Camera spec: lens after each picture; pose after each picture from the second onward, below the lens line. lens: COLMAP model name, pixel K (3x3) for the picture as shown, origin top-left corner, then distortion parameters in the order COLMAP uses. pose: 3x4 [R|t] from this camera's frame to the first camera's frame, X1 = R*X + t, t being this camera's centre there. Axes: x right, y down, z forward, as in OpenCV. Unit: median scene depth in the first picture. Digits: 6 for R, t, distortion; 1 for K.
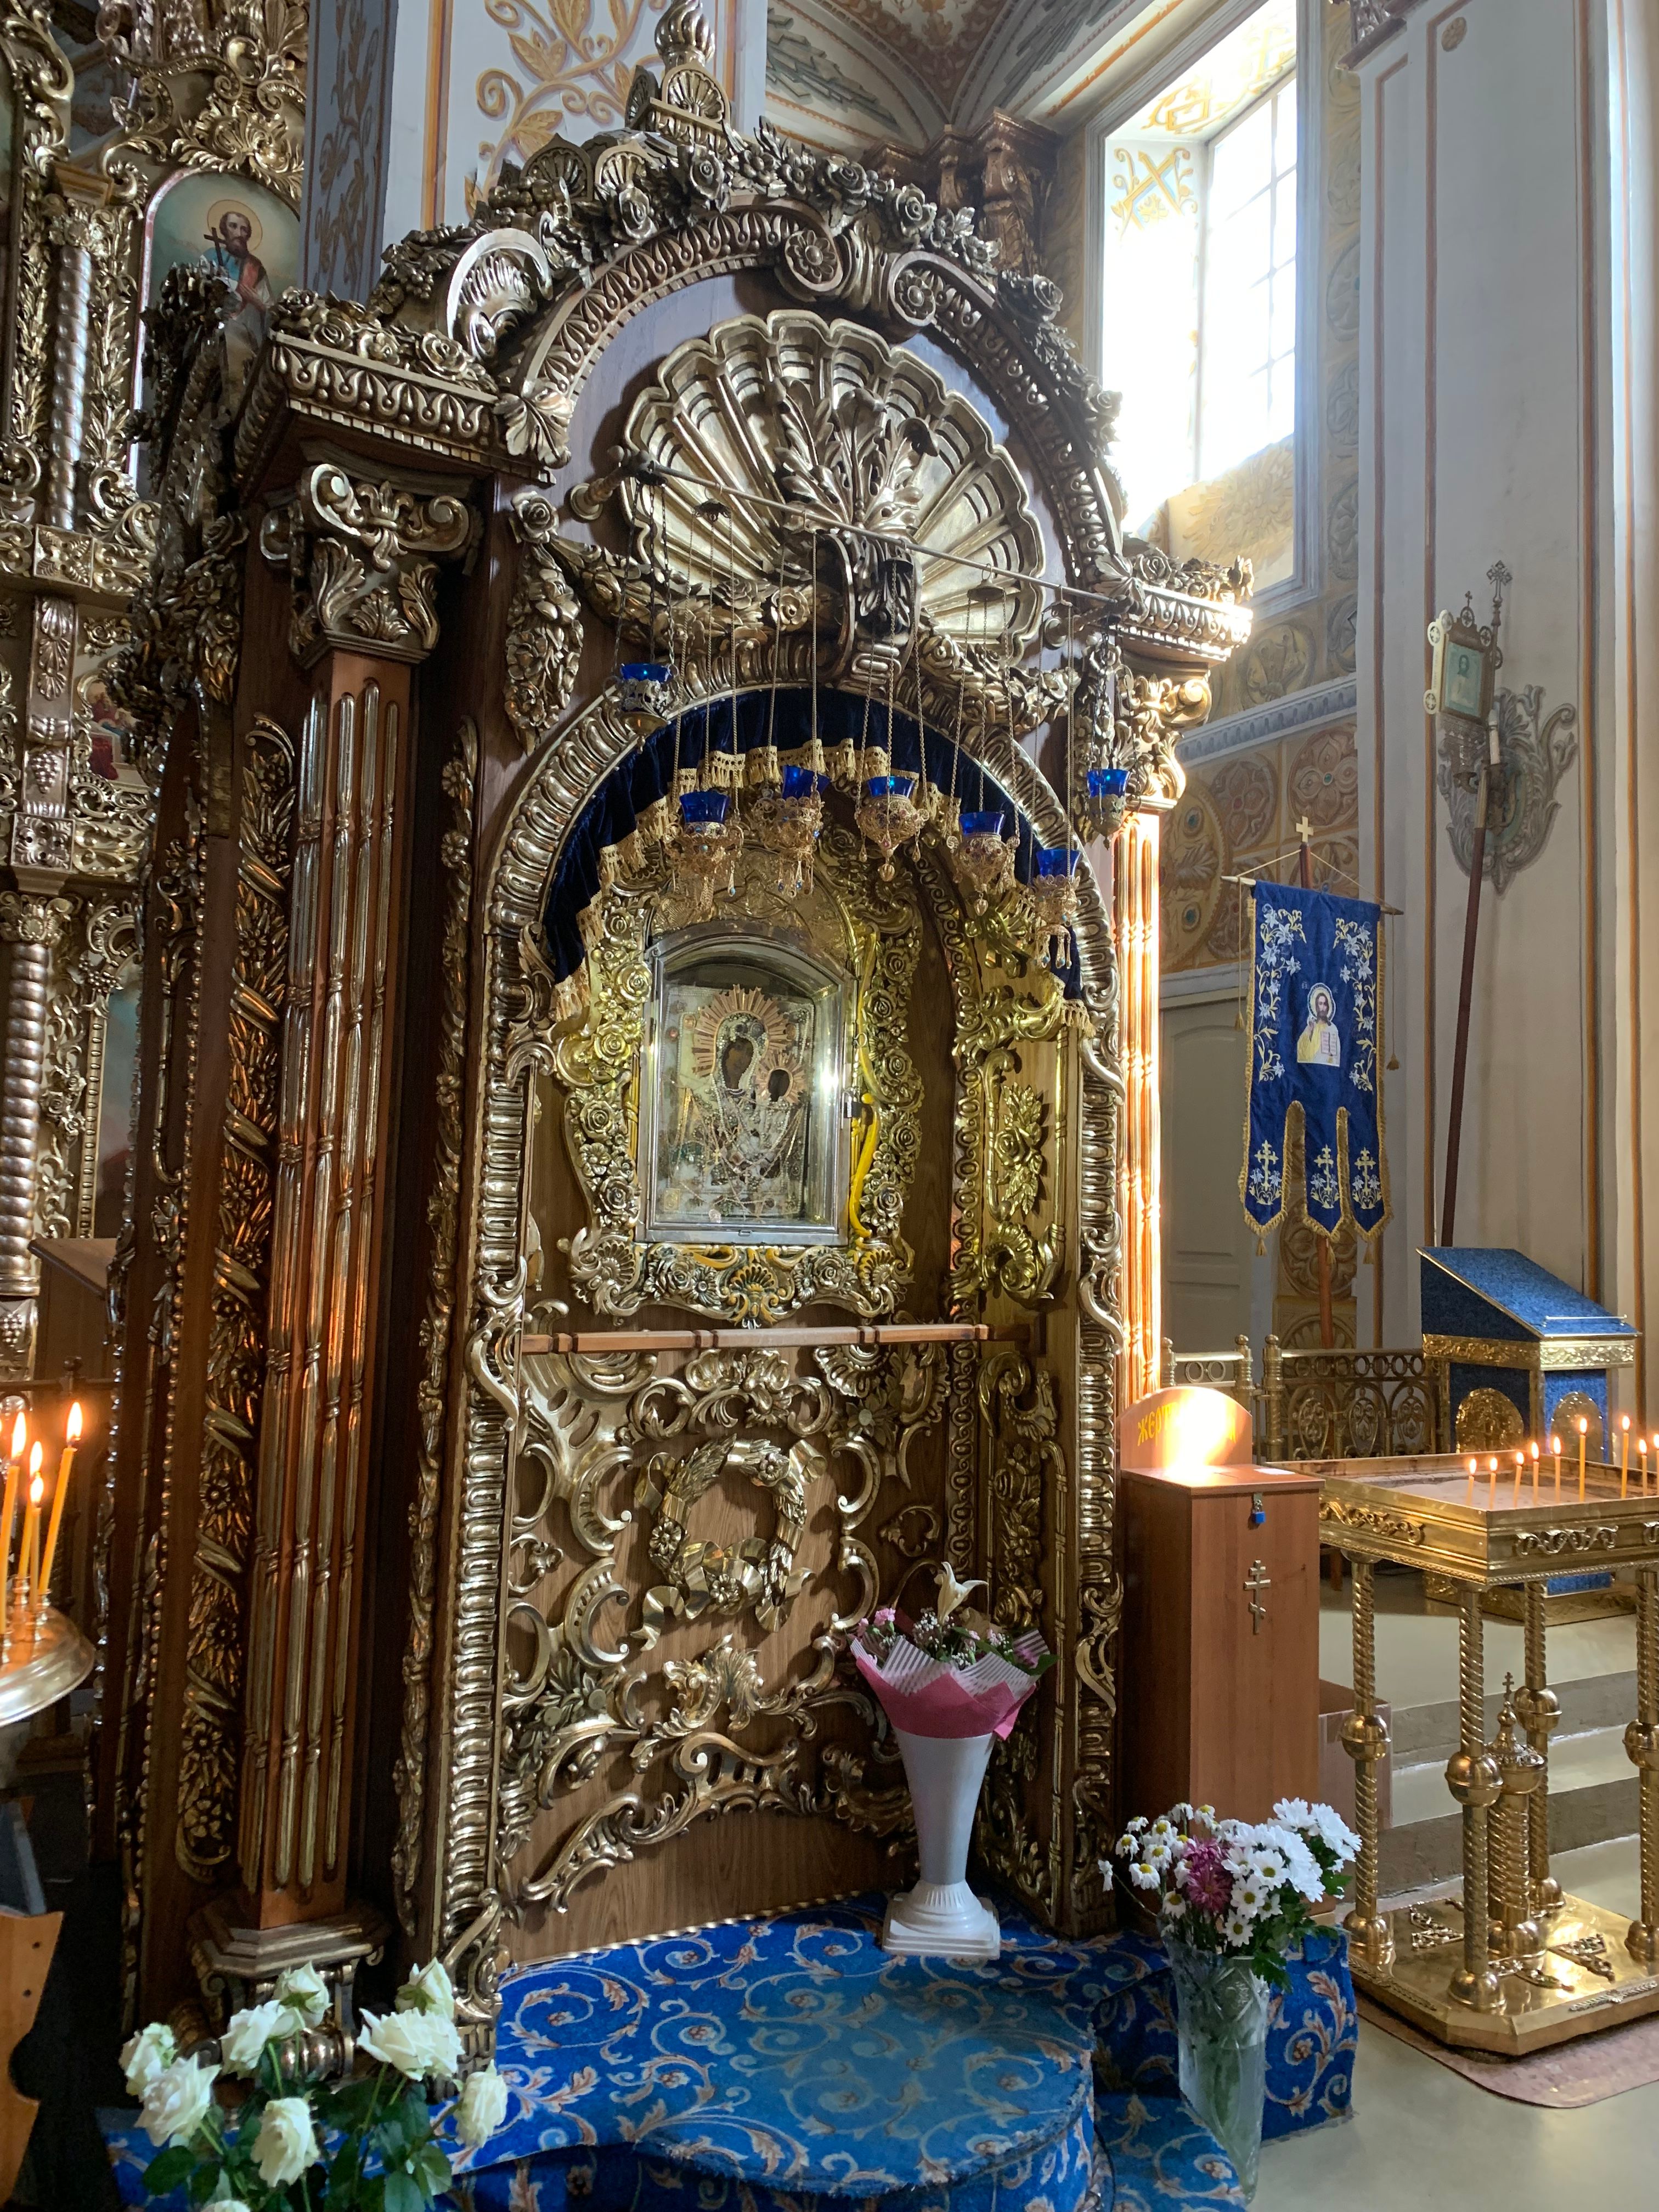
lens RADIAL K [[1674.6, 0, 827.0], [0, 1674.6, 1103.4], [0, 0, 1]] dist [-0.005635, -0.000630]
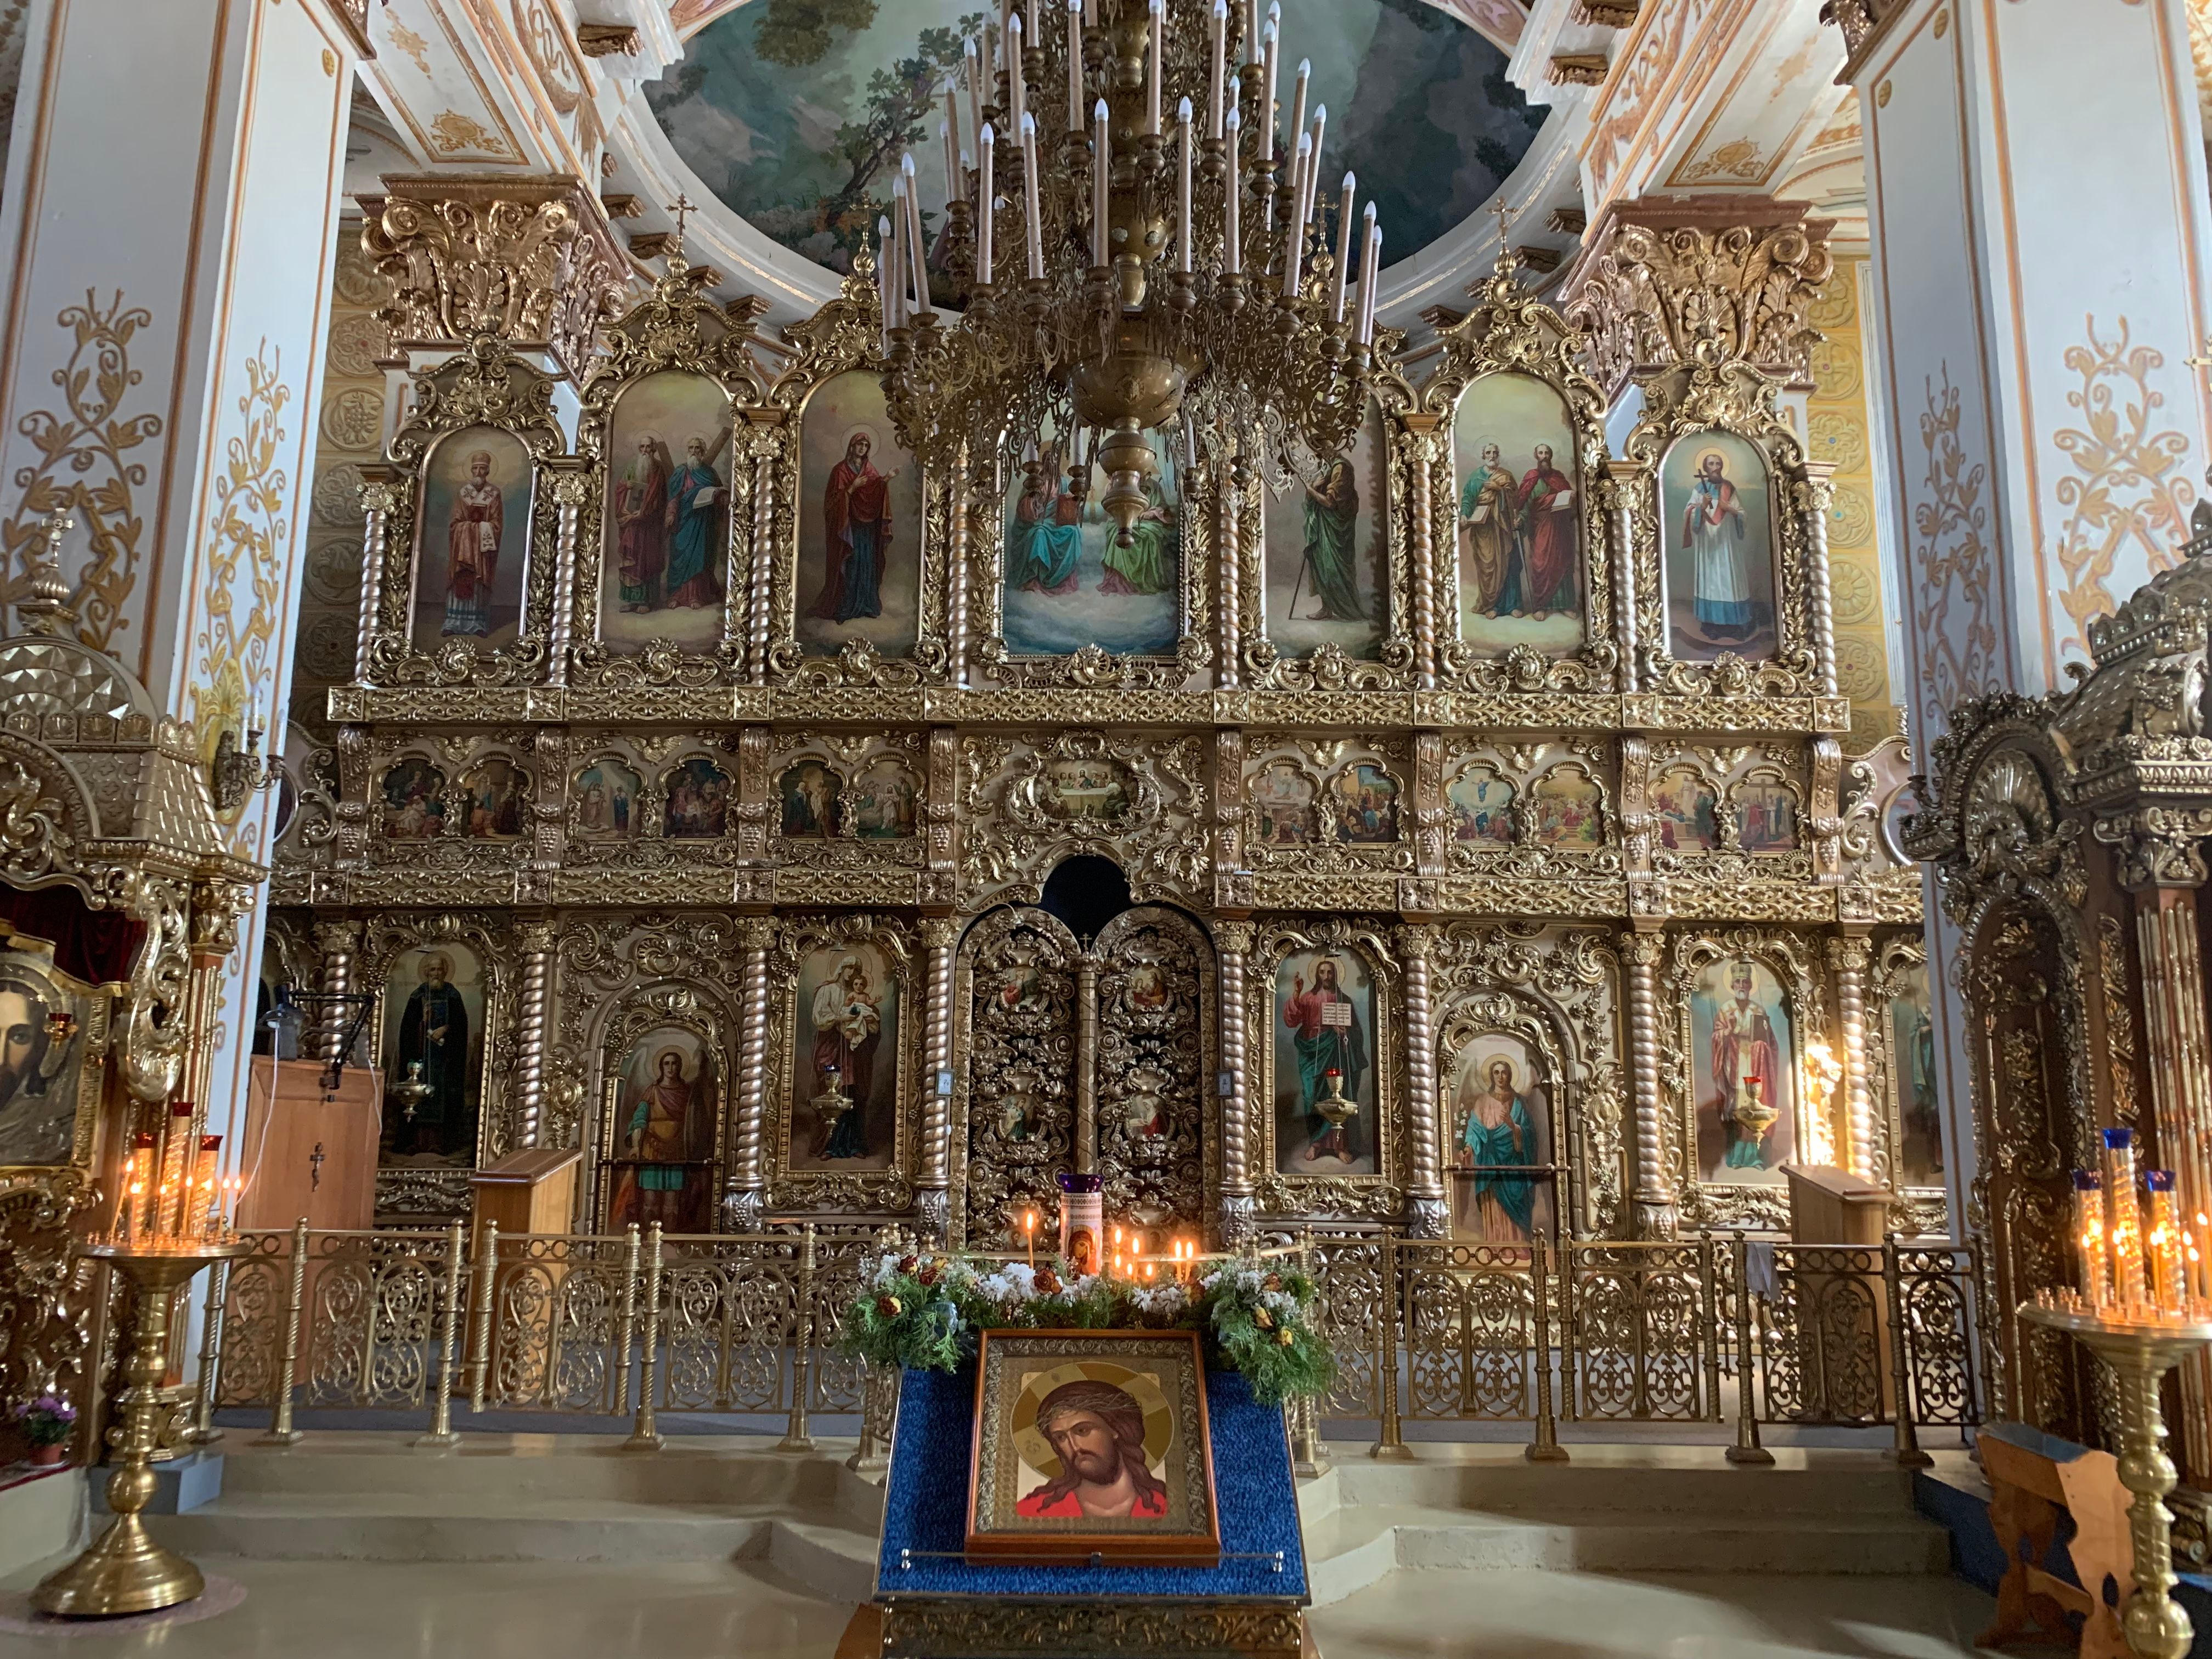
lens RADIAL K [[1674.6, 0, 1104.5], [0, 1674.6, 820.9], [0, 0, 1]] dist [-0.005635, -0.000630]
pose [[0.870022, -0.104555, -0.481798, -0.151763], [0.046928, 0.990379, -0.130181, -0.049205], [0.490774, 0.090650, 0.866558, -0.545175]]
